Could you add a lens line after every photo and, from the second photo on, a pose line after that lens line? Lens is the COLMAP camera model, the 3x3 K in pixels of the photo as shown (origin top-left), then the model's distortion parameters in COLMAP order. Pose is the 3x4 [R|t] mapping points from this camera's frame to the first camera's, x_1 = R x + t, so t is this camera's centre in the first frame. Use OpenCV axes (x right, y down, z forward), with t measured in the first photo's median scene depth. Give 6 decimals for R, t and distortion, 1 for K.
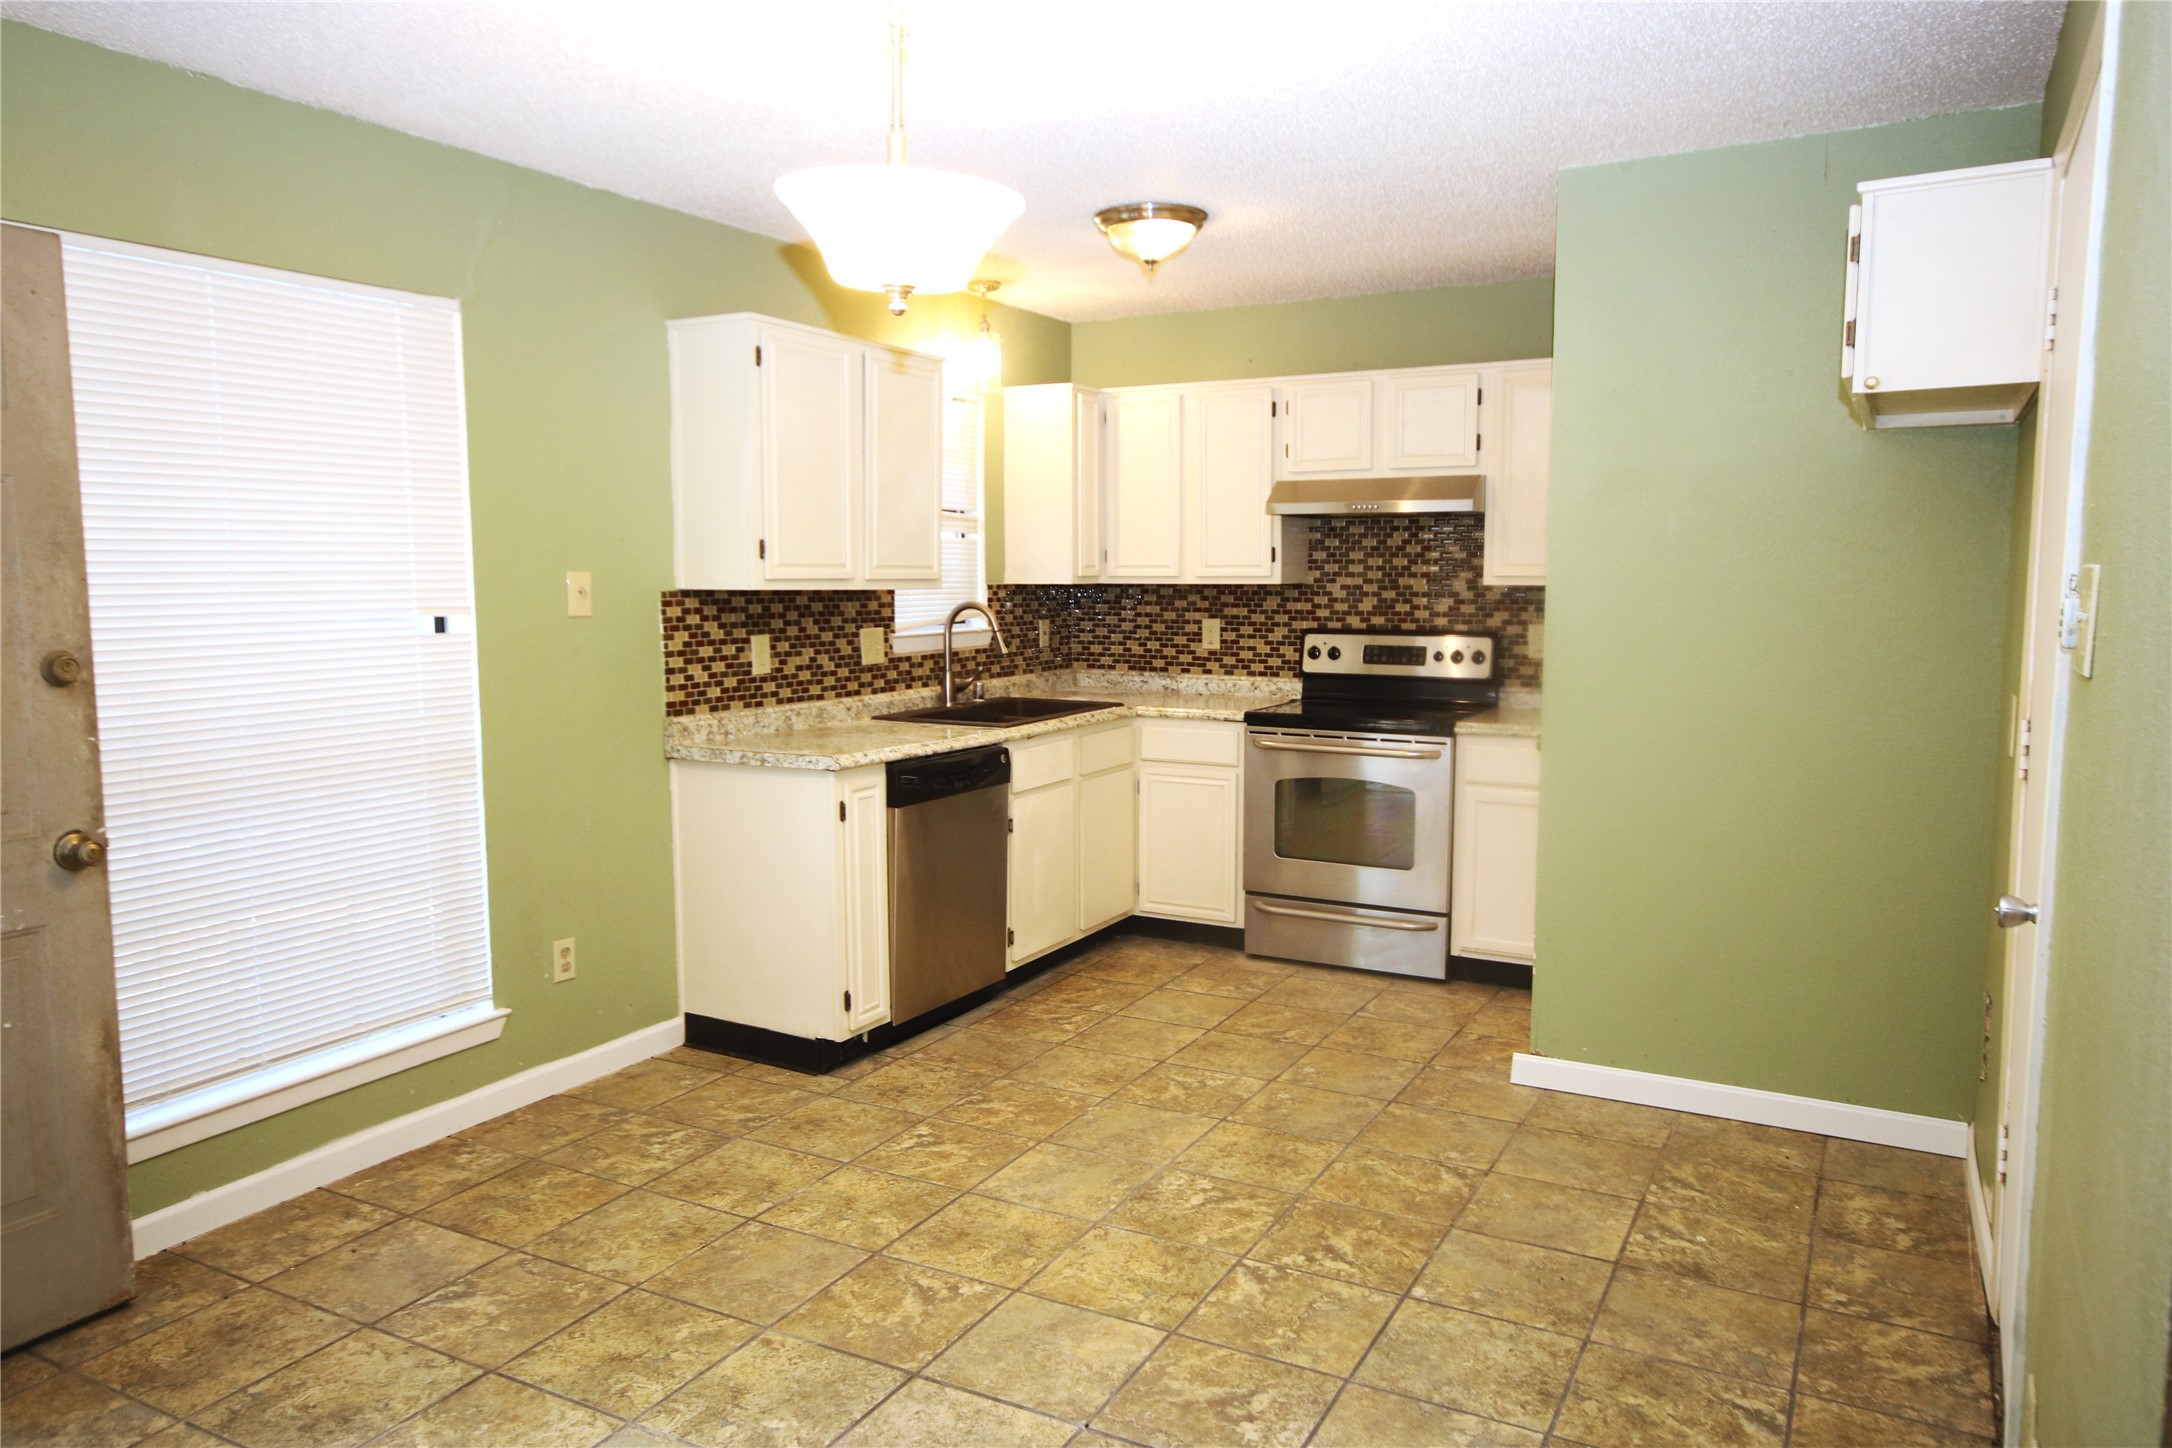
lens RADIAL K [[1484.2, 0, 1086.0], [0, 1484.2, 724.0], [0, 0, 1]] dist [0.000761, 0.001233]
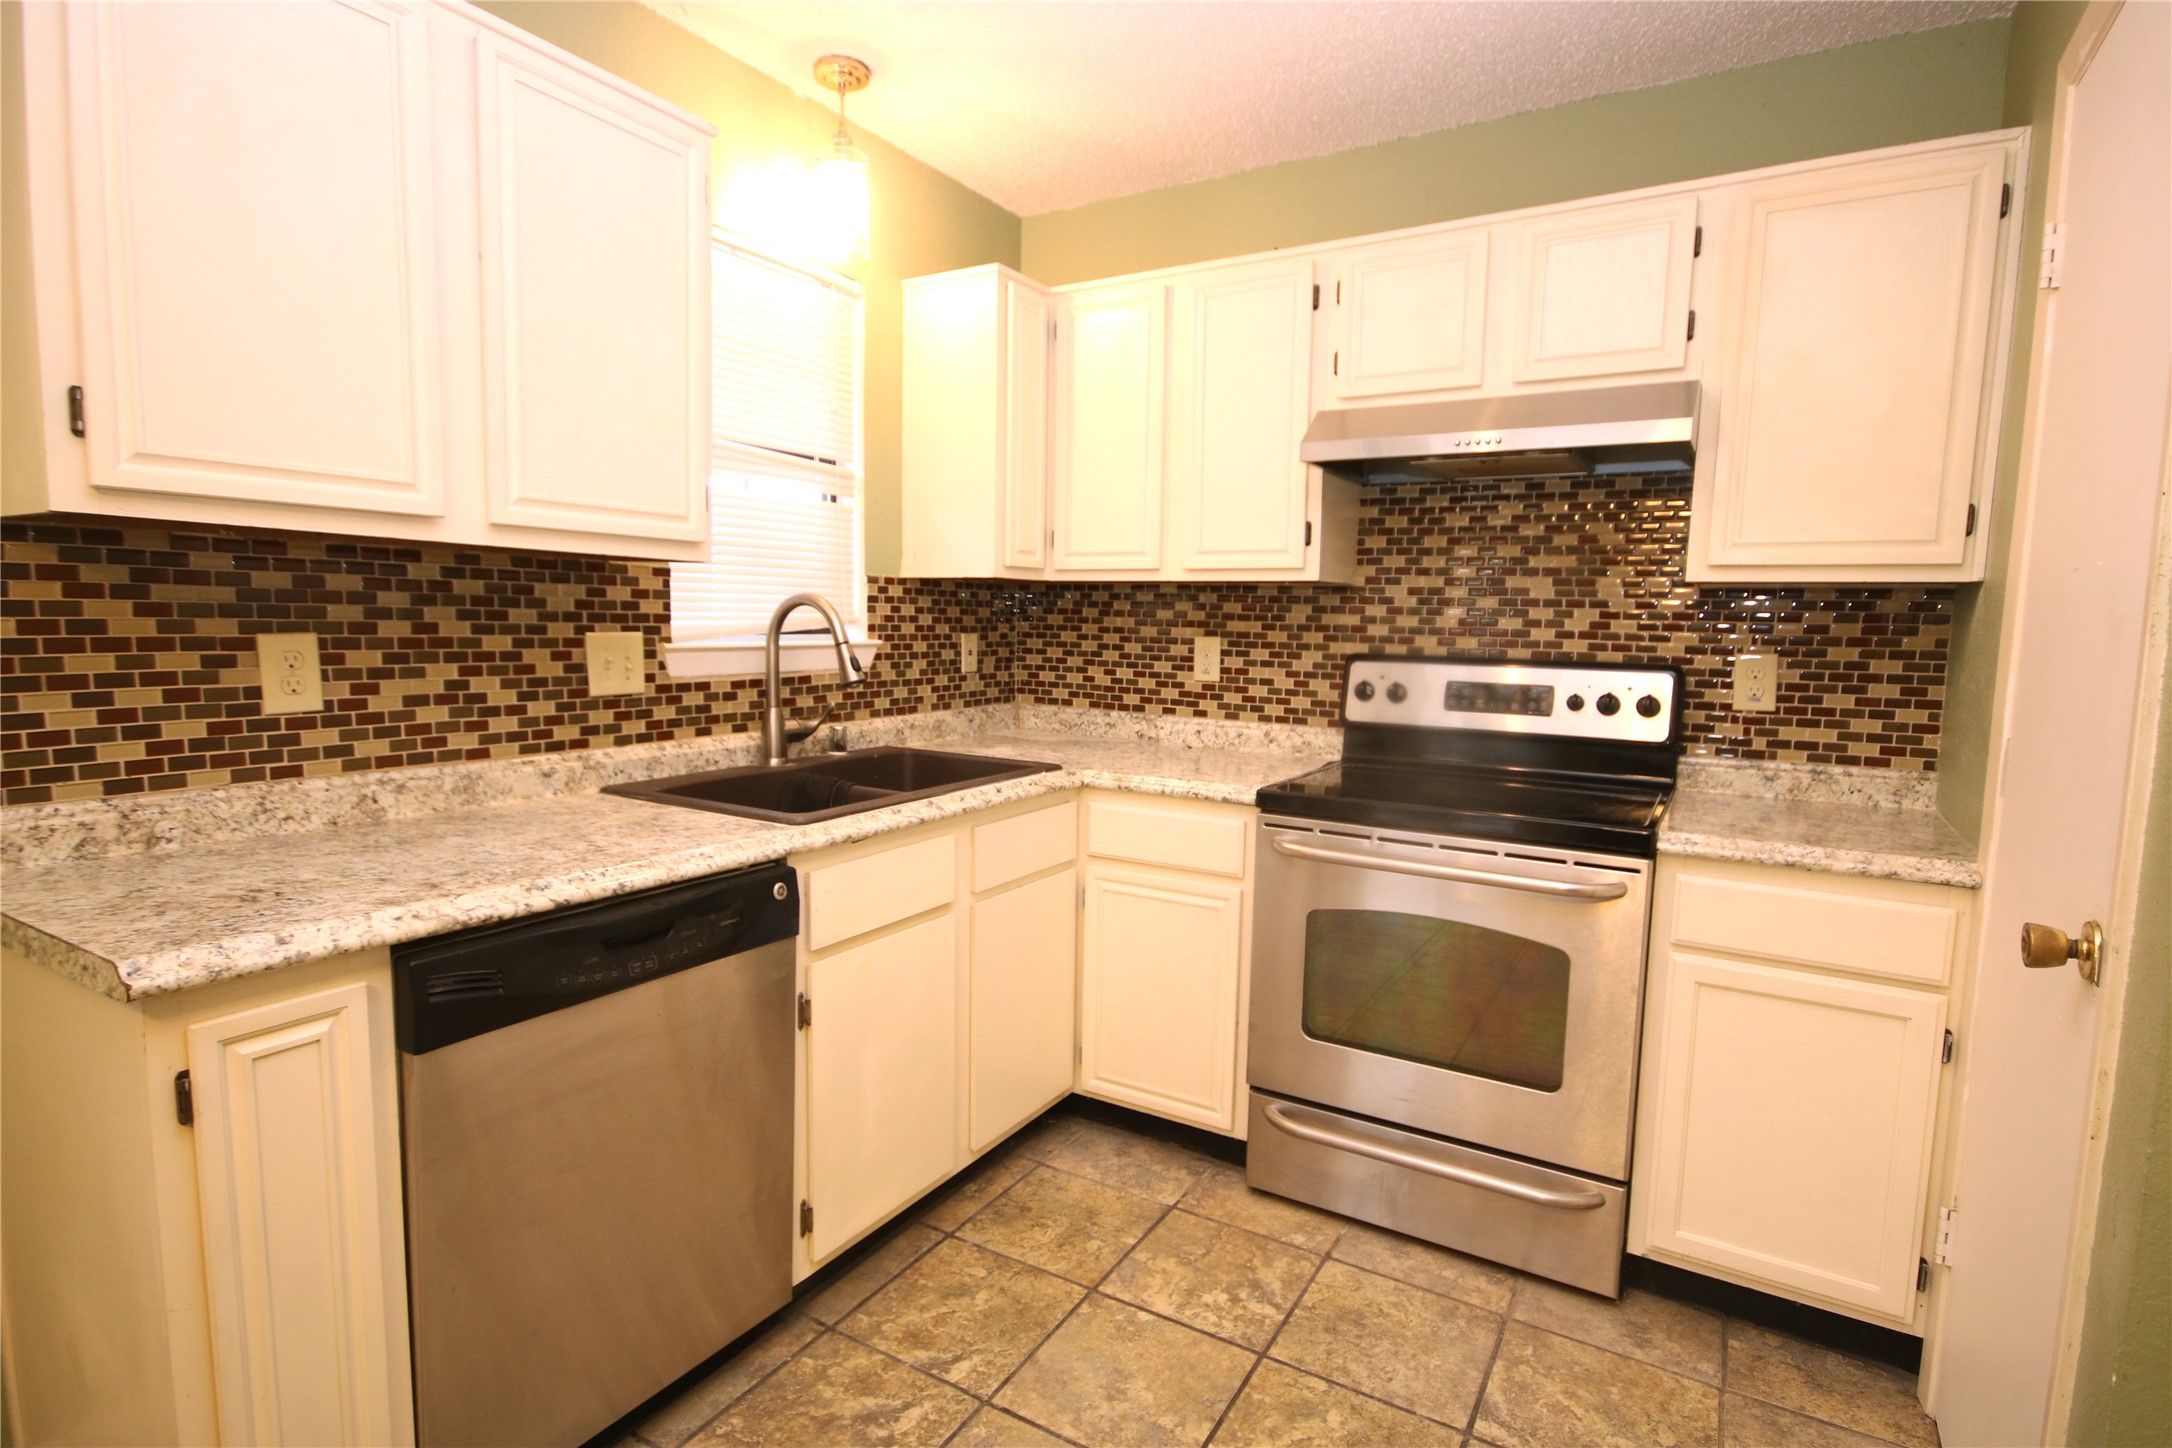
lens RADIAL K [[1101.7, 0, 1086.0], [0, 1101.7, 724.0], [0, 0, 1]] dist [0.021104, -0.000102]
pose [[0.999071, 0.025633, -0.034634, 0.053058], [-0.025813, 0.999655, -0.004760, -0.030389], [0.034500, 0.005649, 0.999389, 0.554619]]
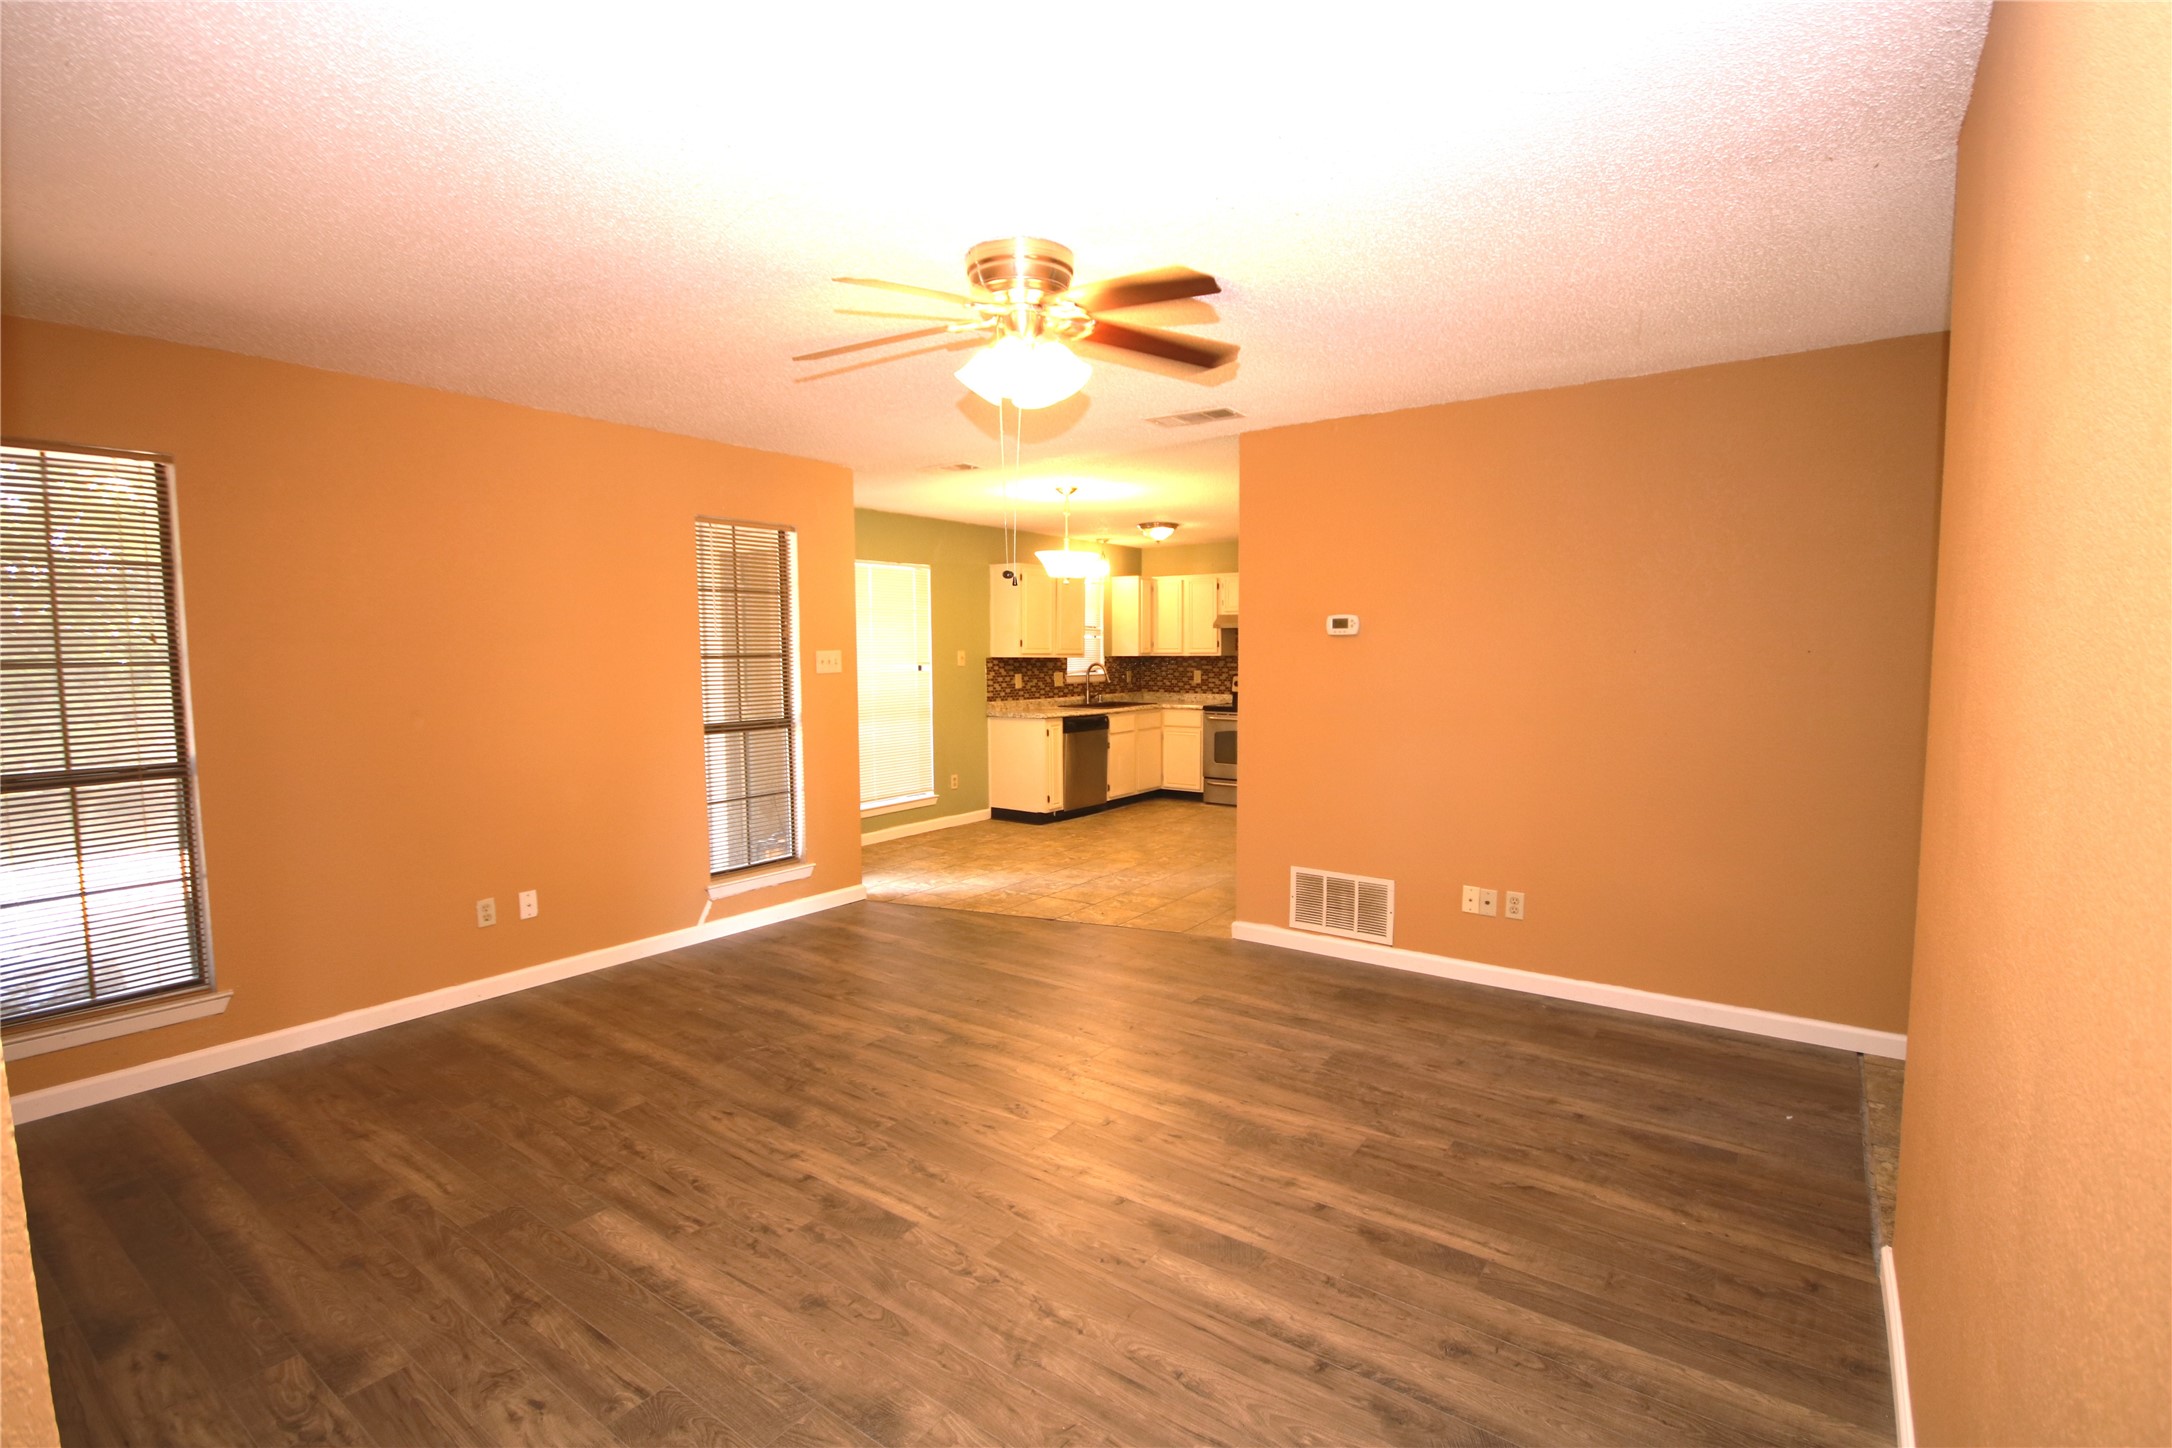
lens RADIAL K [[1011.5, 0, 1086.0], [0, 1011.5, 724.0], [0, 0, 1]] dist [0.000004, 0.000114]
pose [[0.993319, 0.007417, -0.115160, 0.107061], [-0.010892, 0.999503, -0.029574, 0.076124], [0.114883, 0.030630, 0.992907, -0.740977]]
